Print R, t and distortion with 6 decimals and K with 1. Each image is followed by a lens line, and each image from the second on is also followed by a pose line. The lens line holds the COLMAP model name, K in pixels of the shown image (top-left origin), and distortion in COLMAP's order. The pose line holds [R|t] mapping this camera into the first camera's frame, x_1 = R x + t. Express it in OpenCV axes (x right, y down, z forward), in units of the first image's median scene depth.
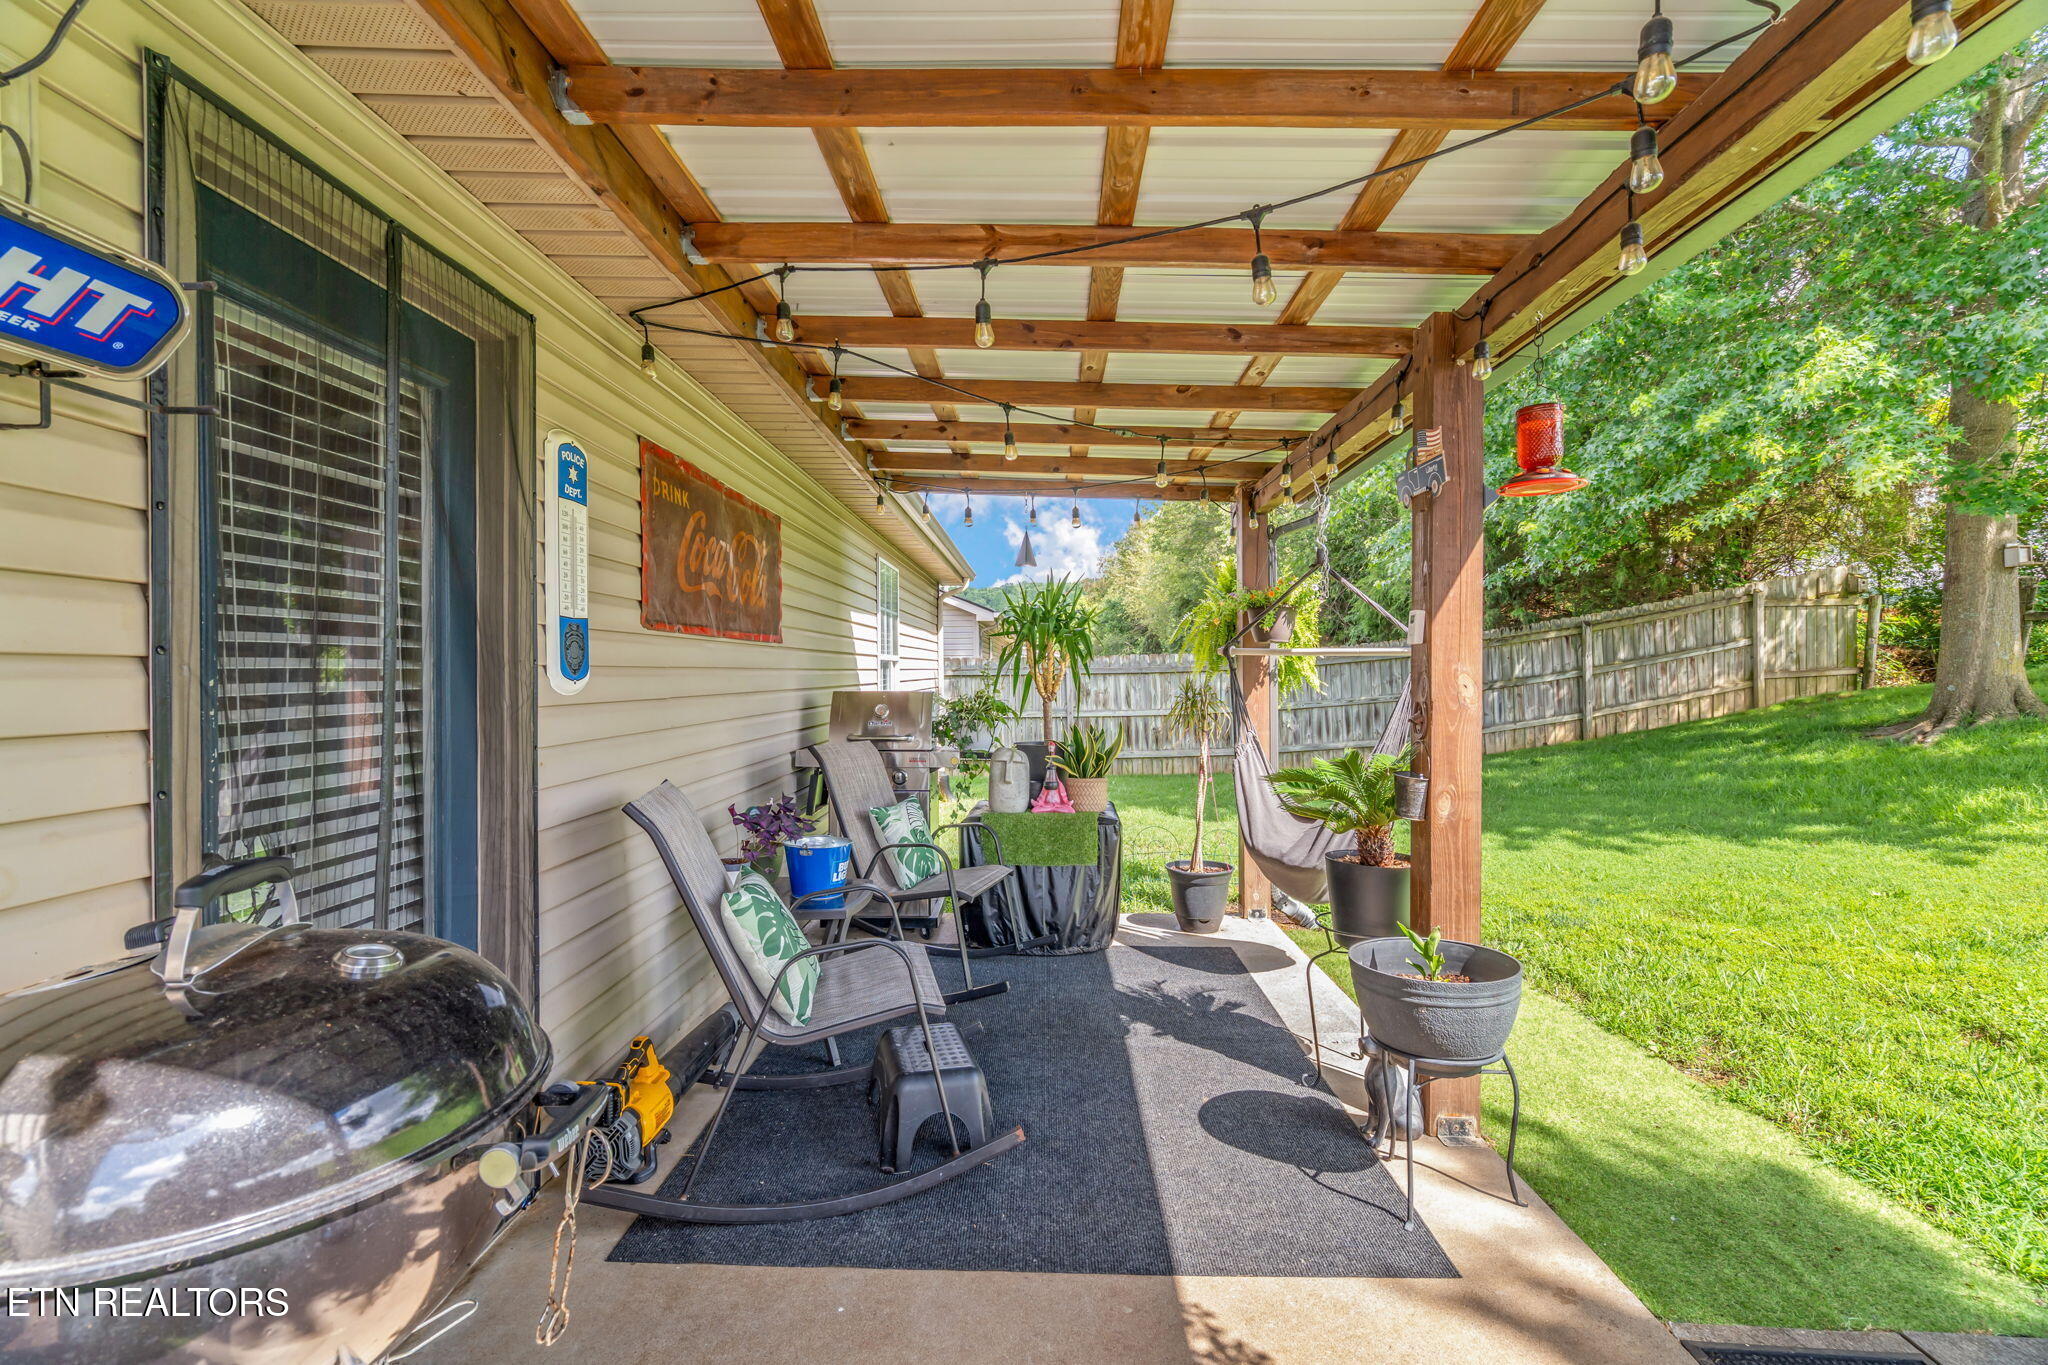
lens RADIAL K [[925.1, 0, 1013.9], [0, 925.1, 662.1], [0, 0, 1]] dist [-0.003275, 0.000375]
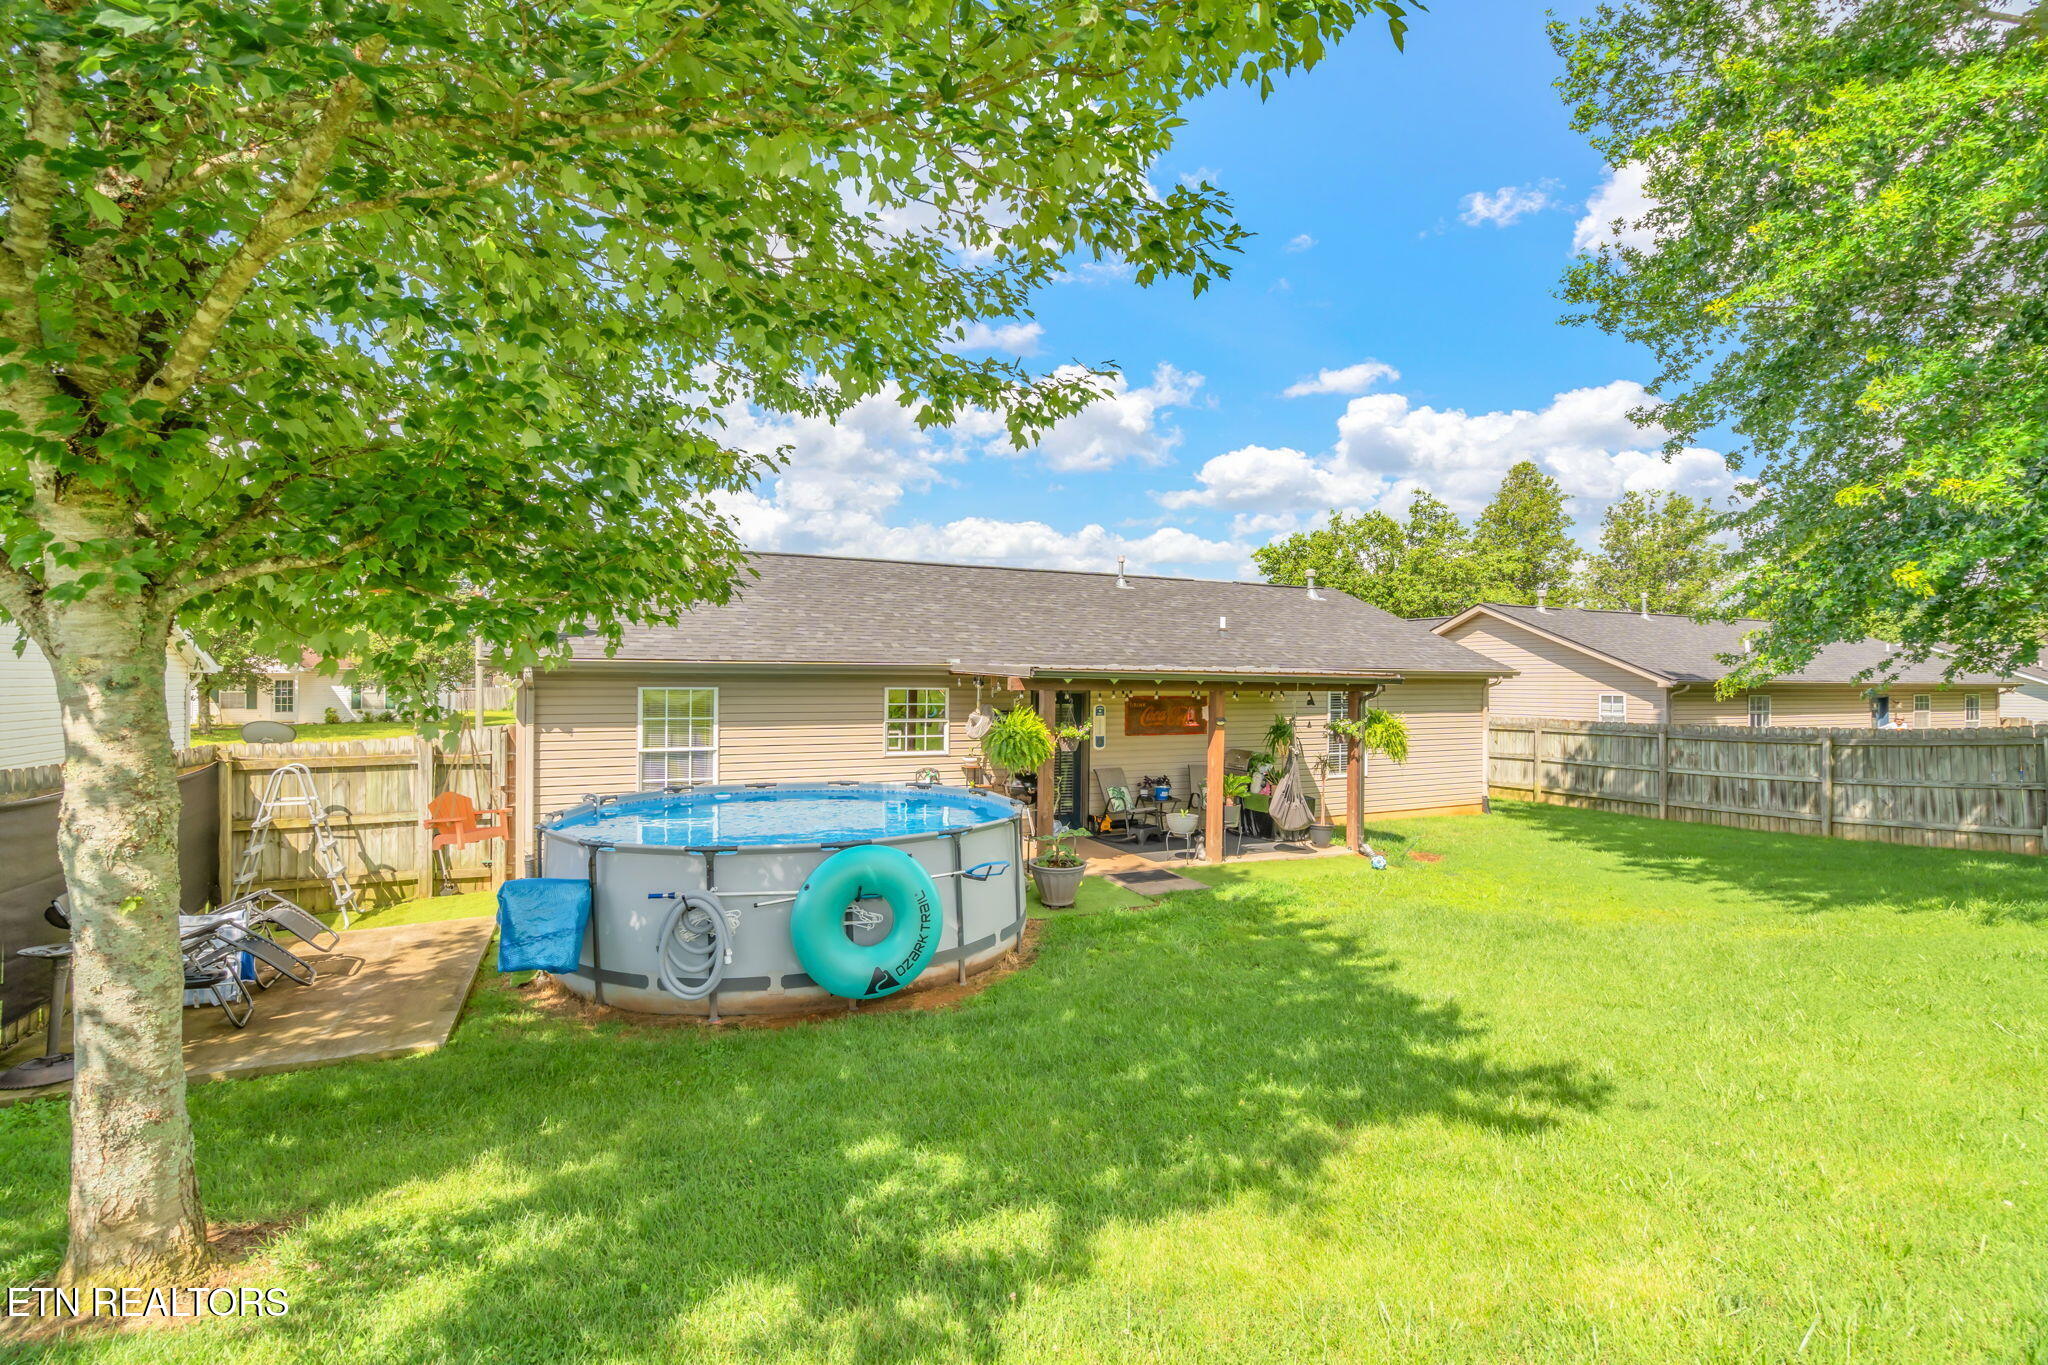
lens RADIAL K [[925.1, 0, 1013.9], [0, 925.1, 662.1], [0, 0, 1]] dist [-0.003275, 0.000375]
pose [[0.442586, -0.004437, -0.896715, 1.207517], [0.001419, 0.999990, -0.004247, -0.130701], [0.896725, 0.000607, 0.442588, -0.548299]]
